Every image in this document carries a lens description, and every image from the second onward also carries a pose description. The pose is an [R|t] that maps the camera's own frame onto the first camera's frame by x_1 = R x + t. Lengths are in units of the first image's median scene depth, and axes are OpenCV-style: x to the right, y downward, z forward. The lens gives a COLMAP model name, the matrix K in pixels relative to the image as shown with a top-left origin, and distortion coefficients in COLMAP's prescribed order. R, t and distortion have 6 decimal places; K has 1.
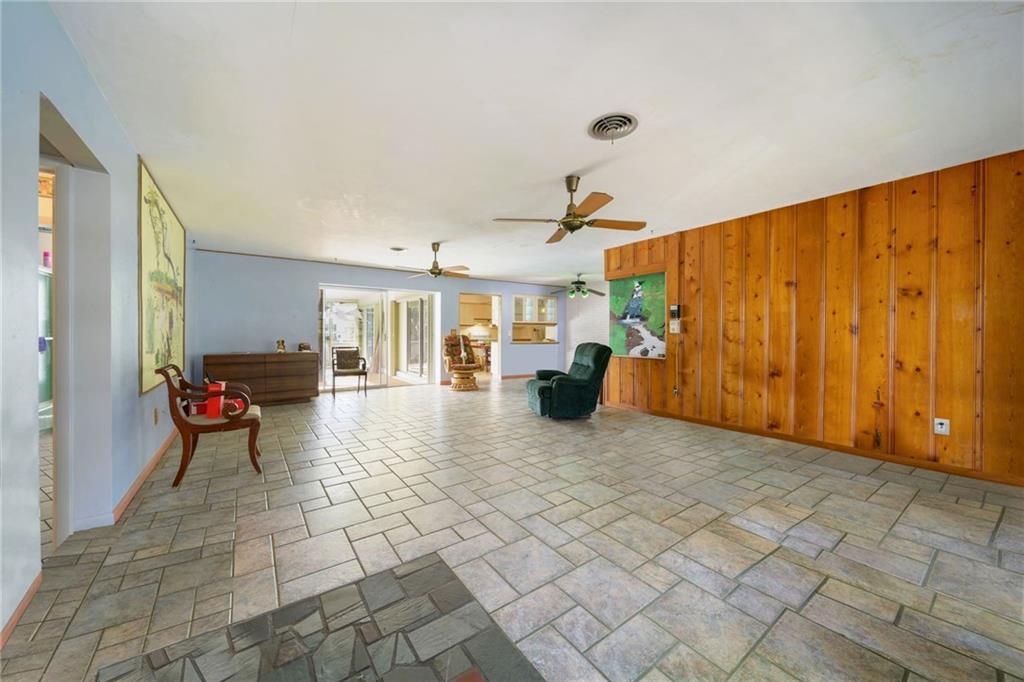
lens RADIAL K [[362.3, 0, 510.9], [0, 362.3, 335.3], [0, 0, 1]] dist [-0.000028, 0.000092]
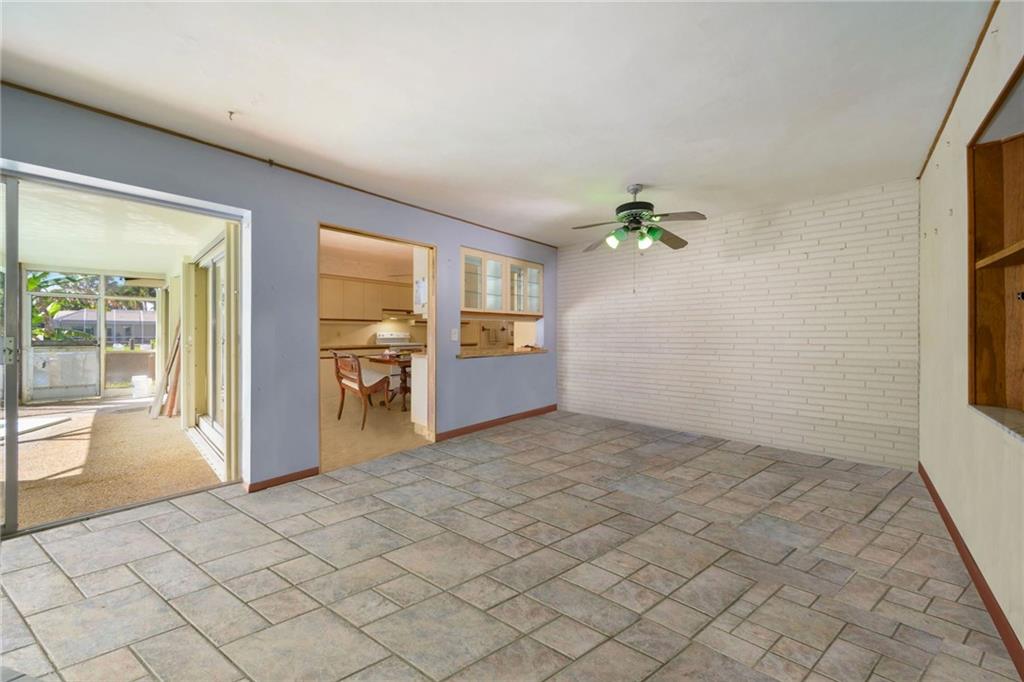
lens RADIAL K [[362.3, 0, 510.9], [0, 362.3, 335.3], [0, 0, 1]] dist [-0.000028, 0.000092]
pose [[0.978892, -0.004757, 0.204322, -0.029654], [0.004783, 0.999988, 0.000369, -0.005308], [-0.204321, 0.000616, 0.978904, 0.632571]]
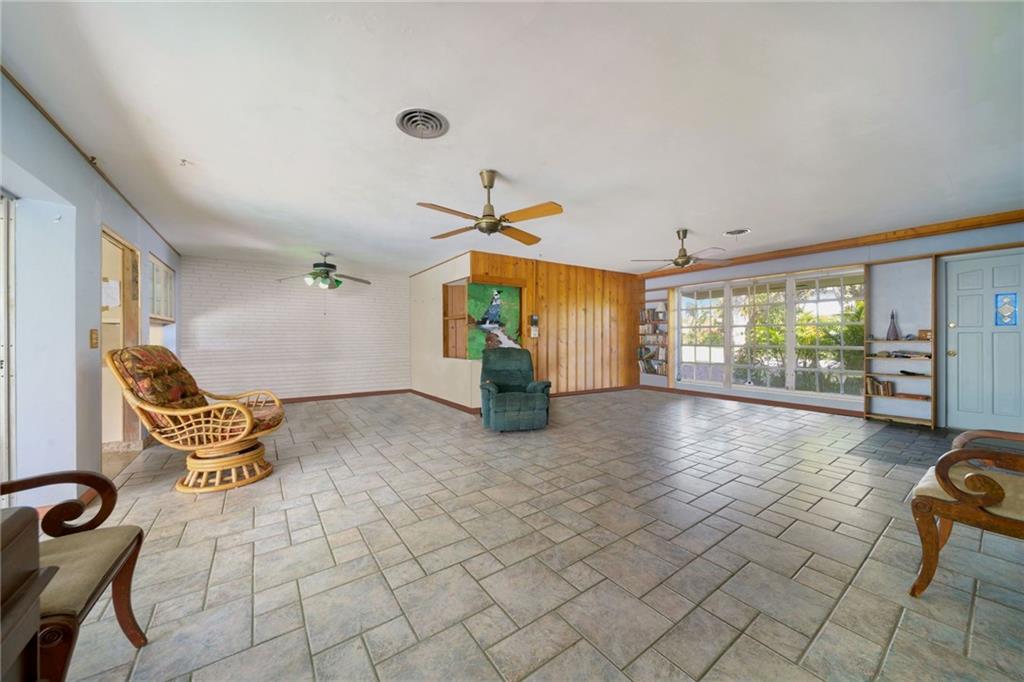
lens RADIAL K [[362.3, 0, 510.9], [0, 362.3, 335.3], [0, 0, 1]] dist [-0.000028, 0.000092]
pose [[0.016680, 0.001953, 0.999859, -0.495168], [0.012240, 0.999923, -0.002157, -0.006659], [-0.999786, 0.012274, 0.016655, 0.633028]]
